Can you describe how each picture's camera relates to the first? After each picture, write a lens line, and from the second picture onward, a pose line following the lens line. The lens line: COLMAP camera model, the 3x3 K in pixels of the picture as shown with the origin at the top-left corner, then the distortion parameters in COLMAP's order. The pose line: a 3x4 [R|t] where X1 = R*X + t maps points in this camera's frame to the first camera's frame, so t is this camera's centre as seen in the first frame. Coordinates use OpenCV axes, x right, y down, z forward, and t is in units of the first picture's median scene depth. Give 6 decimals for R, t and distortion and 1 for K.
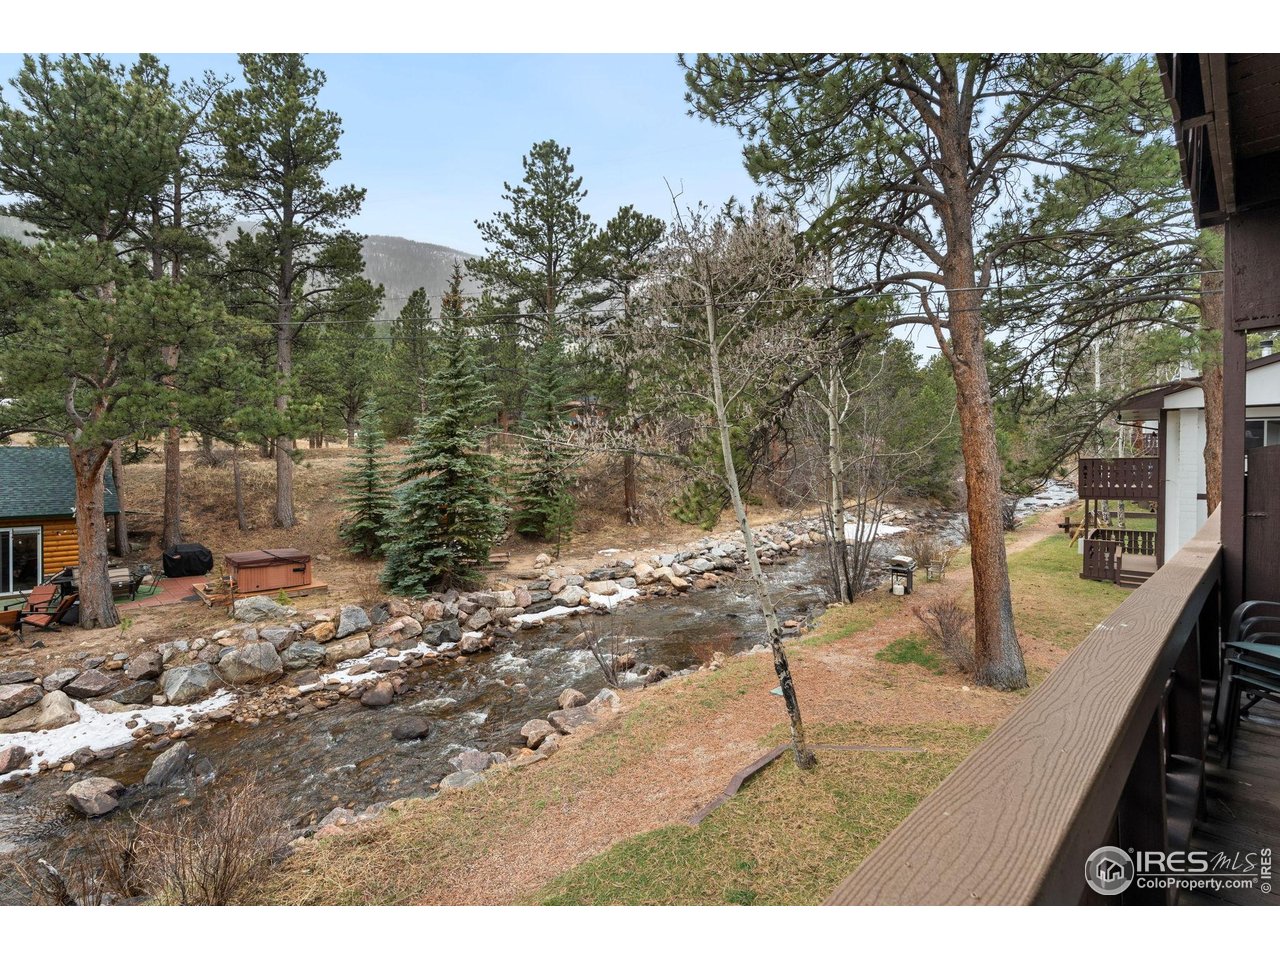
lens RADIAL K [[592.7, 0, 652.7], [0, 592.7, 510.3], [0, 0, 1]] dist [0.000501, 0.000963]
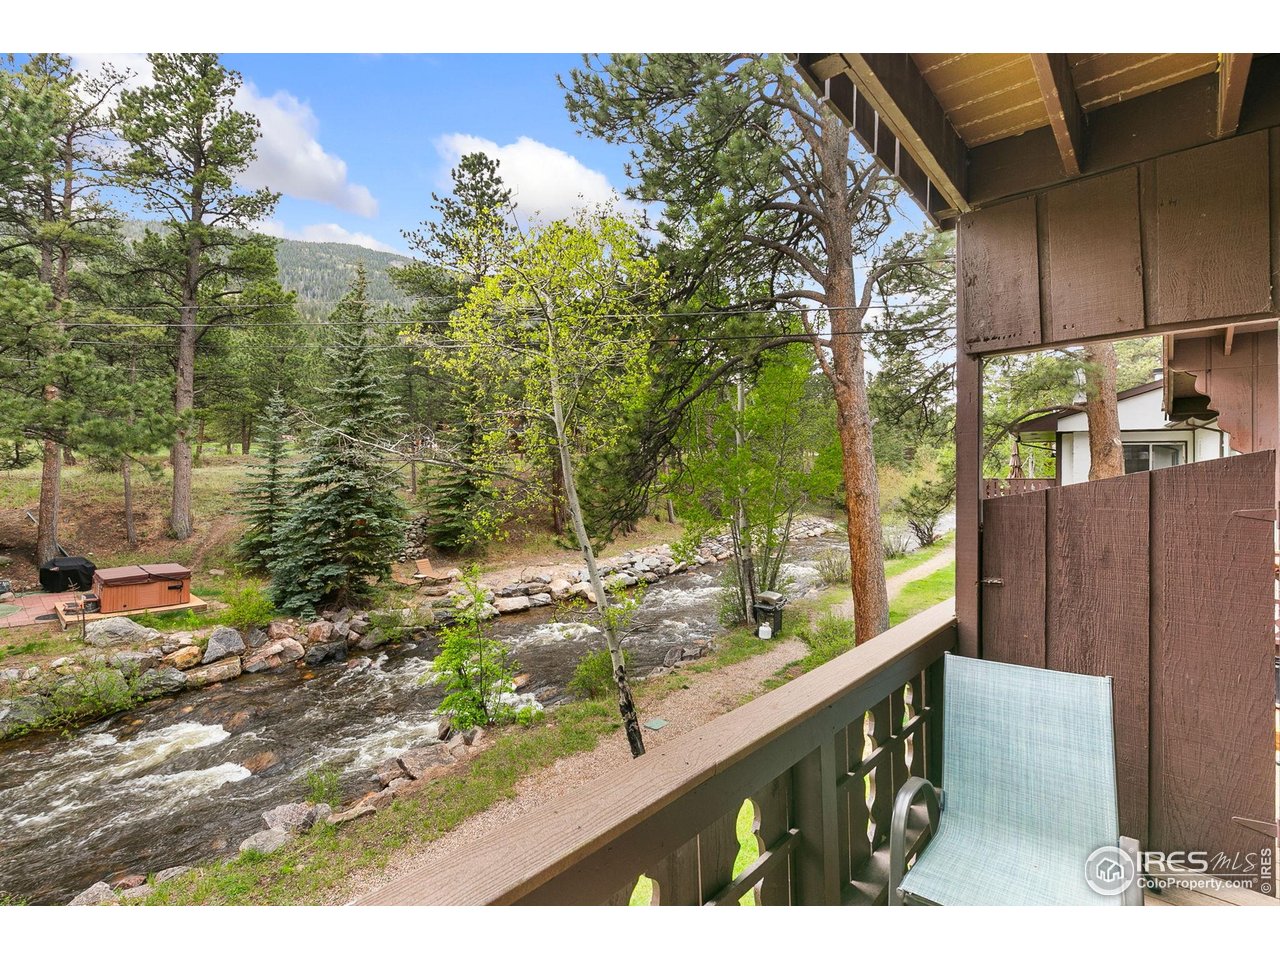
lens RADIAL K [[583.9, 0, 636.2], [0, 583.9, 500.3], [0, 0, 1]] dist [0.008905, -0.007403]
pose [[0.998132, 0.010286, 0.060224, 0.064073], [-0.008186, 0.999353, -0.035019, -0.009398], [-0.060545, 0.034460, 0.997570, 0.031245]]
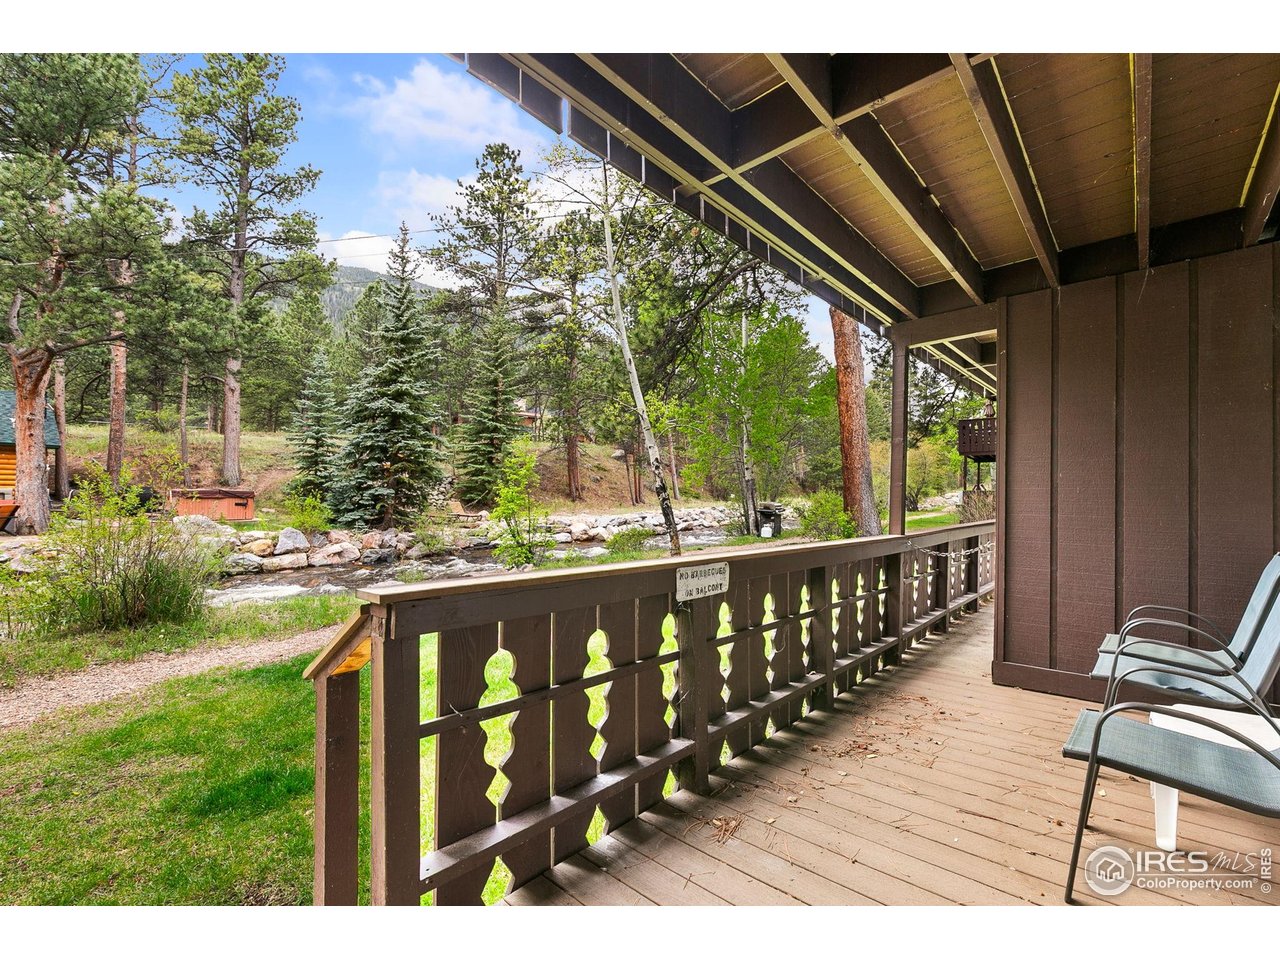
lens RADIAL K [[562.0, 0, 646.5], [0, 562.0, 512.3], [0, 0, 1]] dist [-0.001956, -0.000972]
pose [[0.997254, 0.012635, 0.072975, 0.039868], [-0.010706, 0.999584, -0.026774, 0.123792], [-0.073283, 0.025919, 0.996974, -0.034961]]
